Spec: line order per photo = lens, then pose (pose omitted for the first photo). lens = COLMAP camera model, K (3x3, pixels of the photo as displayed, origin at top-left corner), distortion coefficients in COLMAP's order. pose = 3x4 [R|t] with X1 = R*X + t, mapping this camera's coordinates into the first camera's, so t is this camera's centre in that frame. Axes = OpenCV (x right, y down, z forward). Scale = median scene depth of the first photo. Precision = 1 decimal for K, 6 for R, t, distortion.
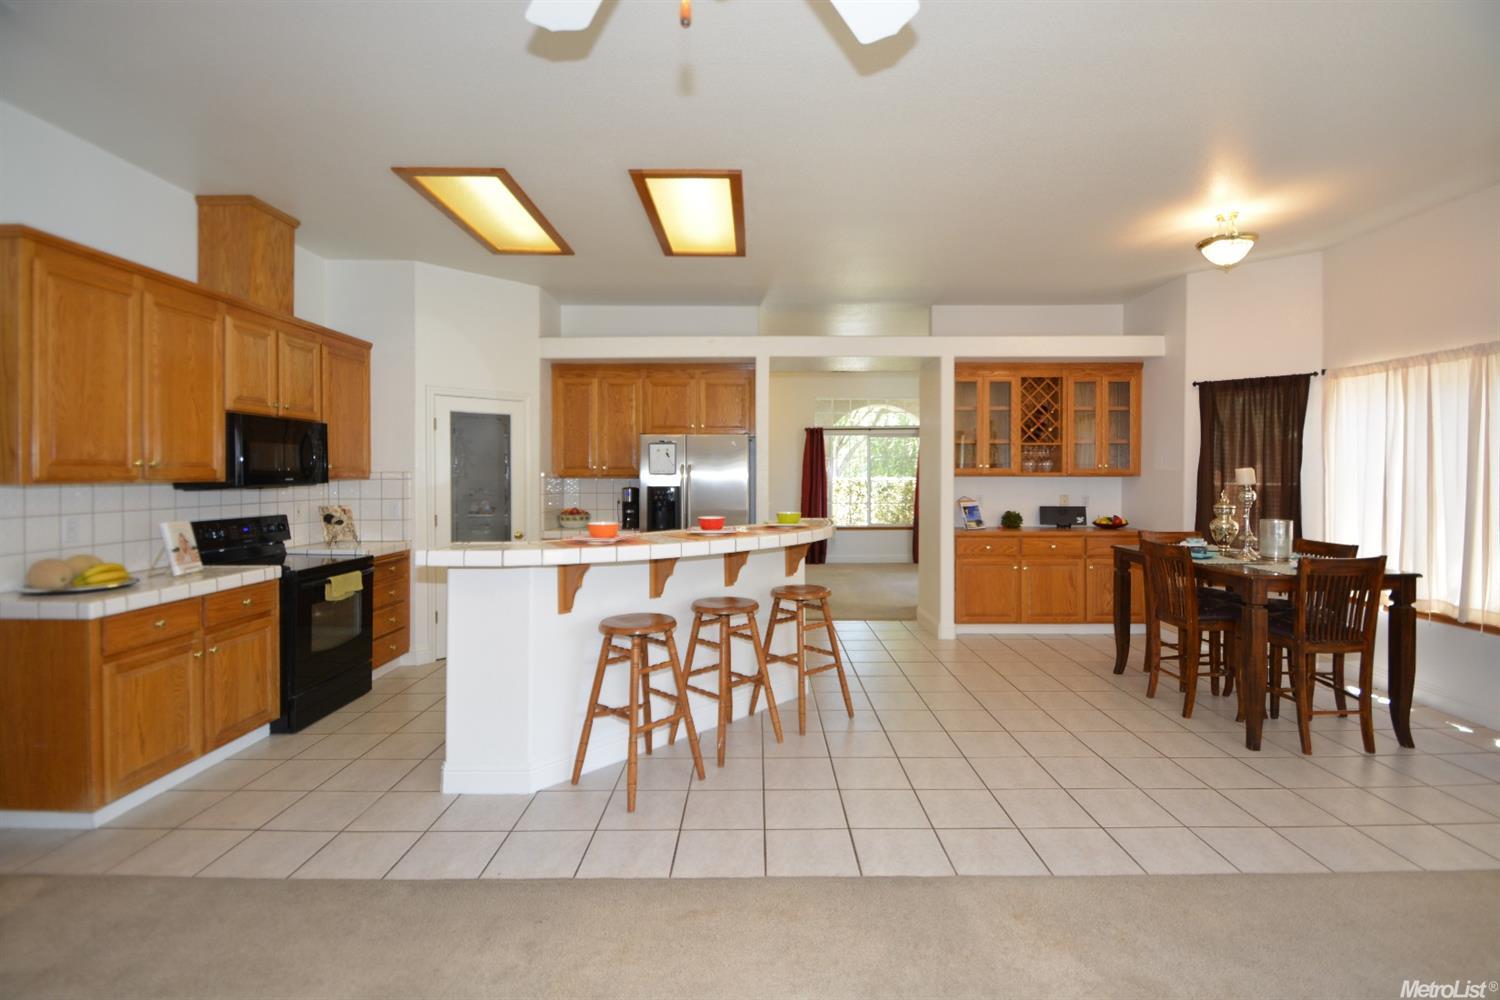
lens RADIAL K [[681.3, 0, 774.7], [0, 681.3, 478.9], [0, 0, 1]] dist [-0.001108, -0.002474]
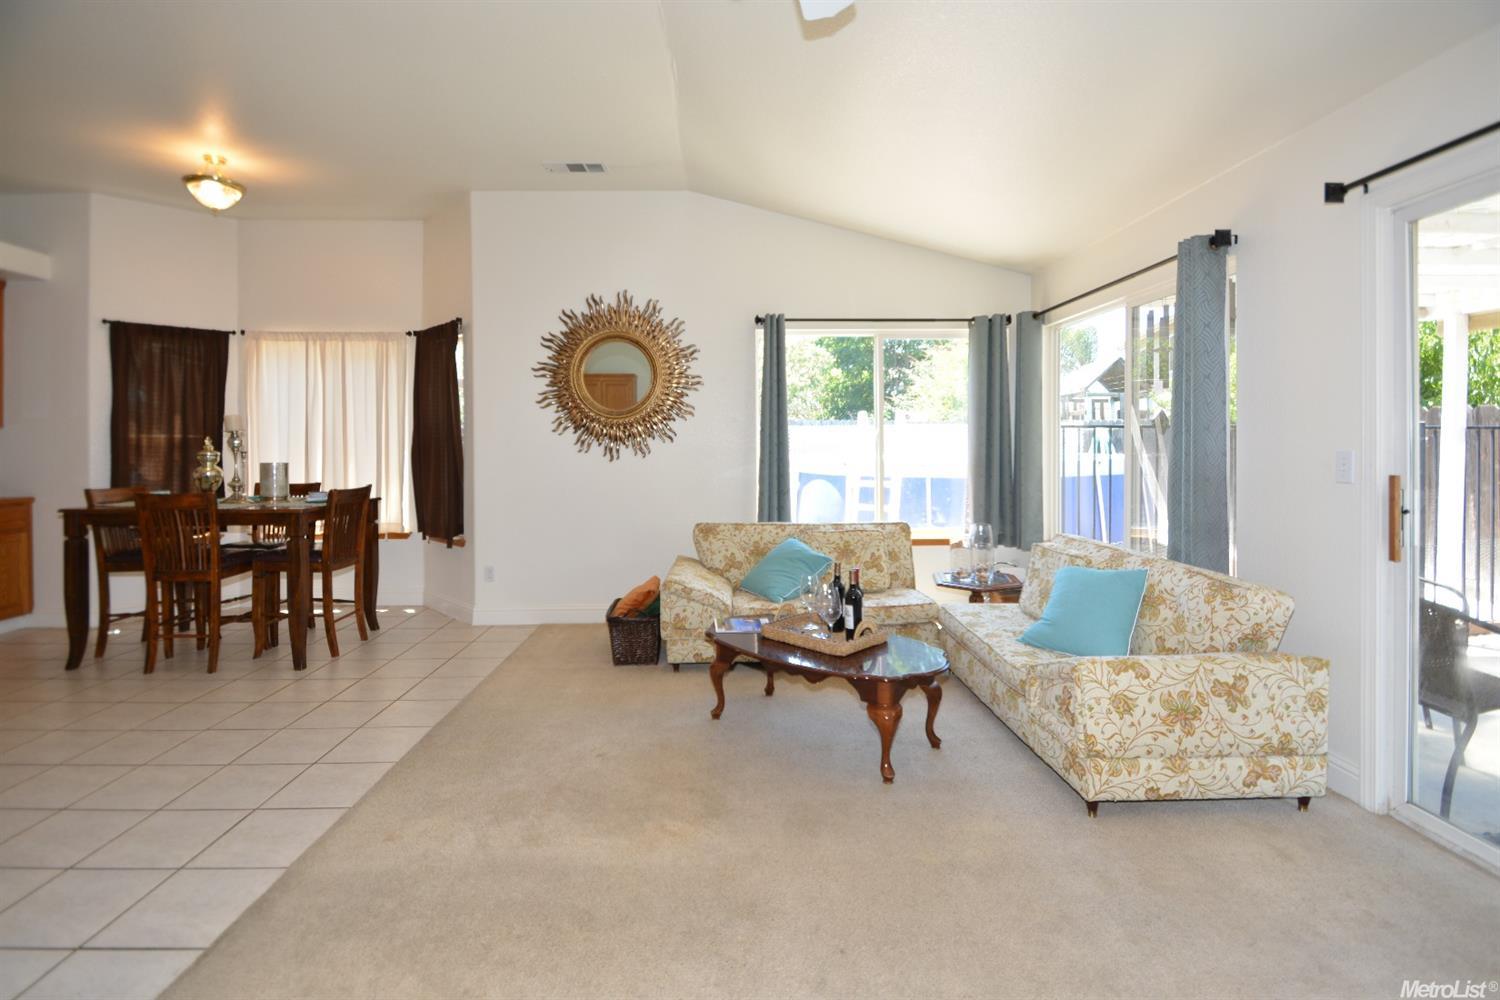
lens RADIAL K [[681.3, 0, 726.8], [0, 681.3, 442.5], [0, 0, 1]] dist [-0.001108, -0.002474]
pose [[0.011943, 0.005898, 0.999911, -0.309370], [0.013269, 0.999894, -0.006056, 0.040473], [-0.999841, 0.013340, 0.011864, 0.245532]]
